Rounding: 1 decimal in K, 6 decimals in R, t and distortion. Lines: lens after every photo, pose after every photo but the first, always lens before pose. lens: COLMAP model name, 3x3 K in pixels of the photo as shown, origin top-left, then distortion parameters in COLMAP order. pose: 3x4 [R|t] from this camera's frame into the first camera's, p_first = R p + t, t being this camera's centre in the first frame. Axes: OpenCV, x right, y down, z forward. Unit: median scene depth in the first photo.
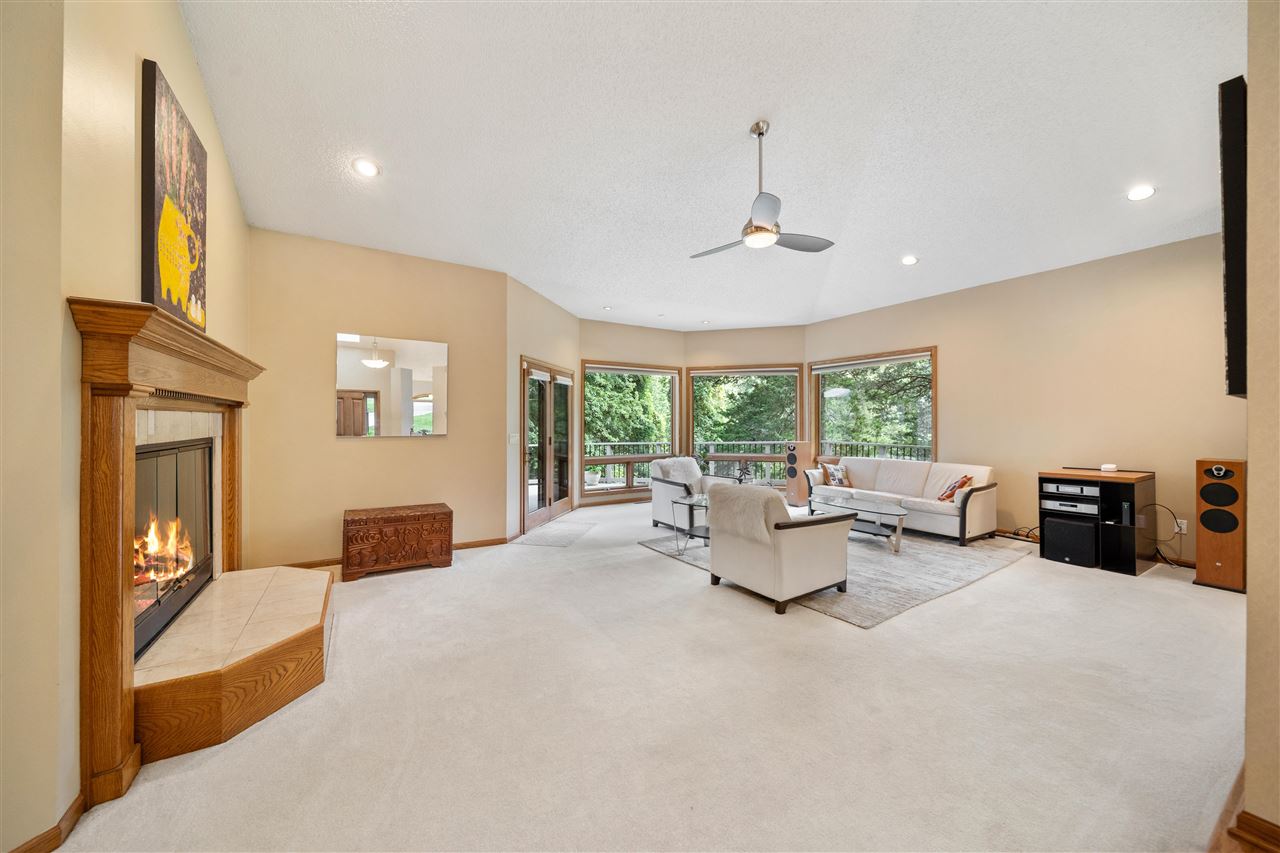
lens RADIAL K [[455.5, 0, 634.3], [0, 455.5, 425.8], [0, 0, 1]] dist [0.002294, 0.000144]
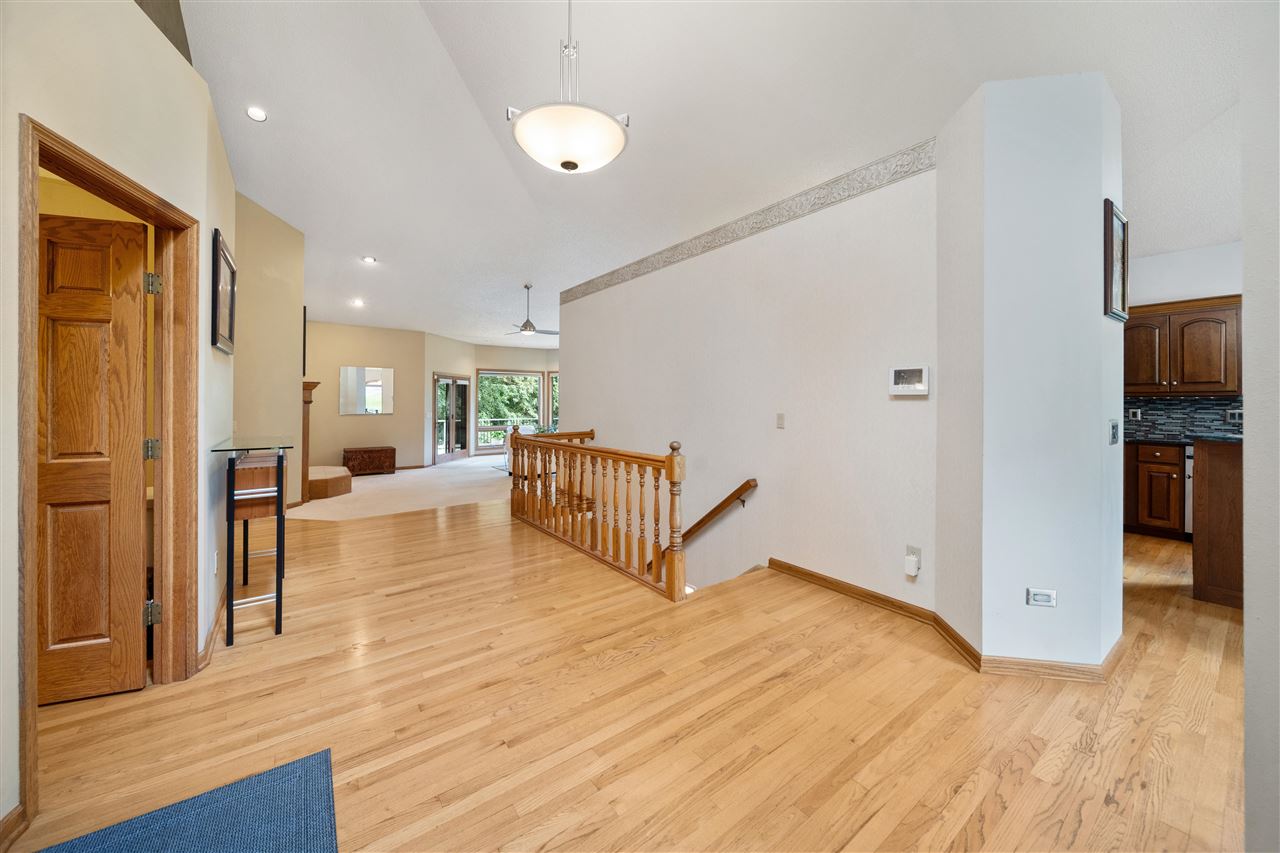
lens RADIAL K [[455.5, 0, 635.3], [0, 455.5, 405.9], [0, 0, 1]] dist [0.002294, 0.000144]
pose [[0.995395, -0.002222, 0.095833, 0.362895], [0.001809, 0.999989, 0.004390, -0.016132], [-0.095842, -0.004197, 0.995388, -0.867687]]
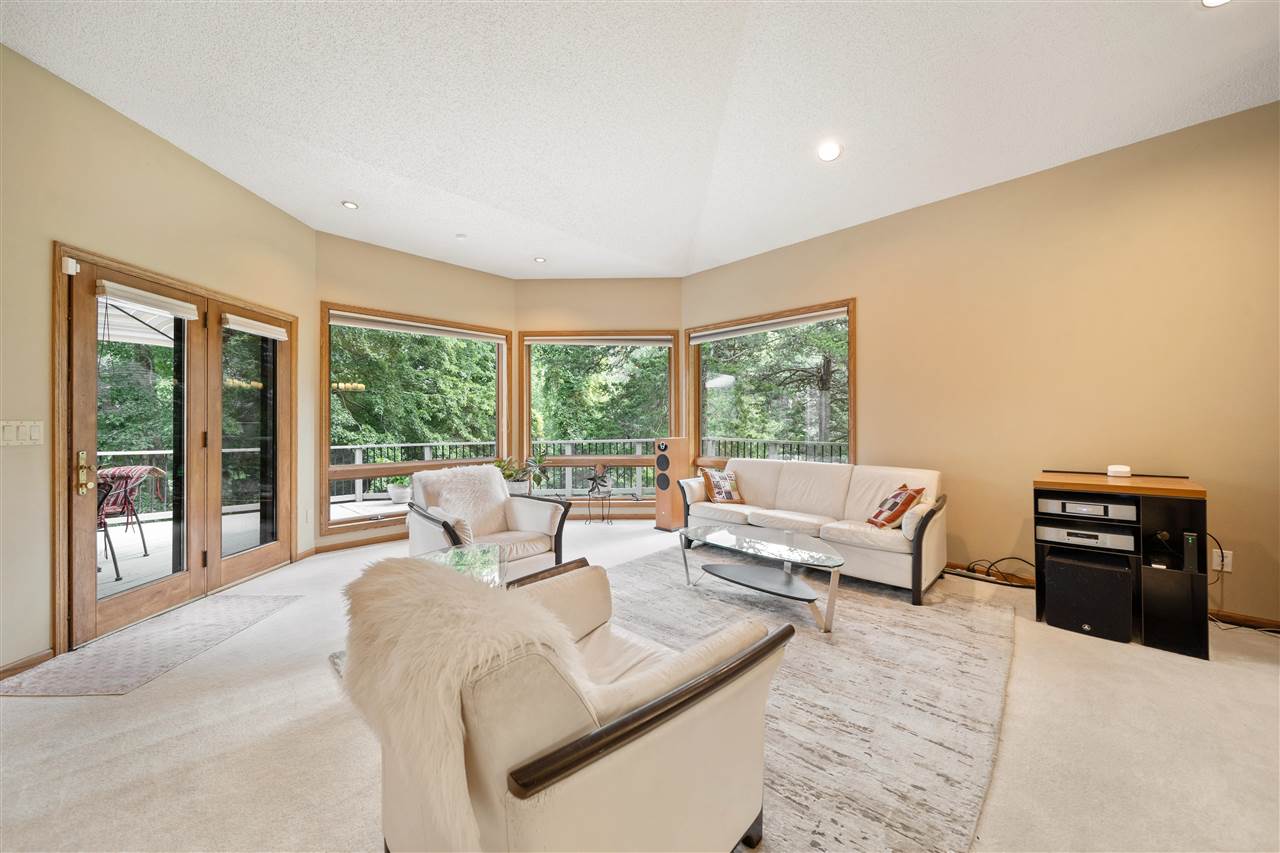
lens RADIAL K [[455.5, 0, 640.1], [0, 455.5, 430.9], [0, 0, 1]] dist [0.002294, 0.000144]
pose [[0.968708, -0.005039, 0.248153, 0.161054], [0.002417, 0.999938, 0.010871, 0.018998], [-0.248192, -0.009931, 0.968660, 0.385690]]
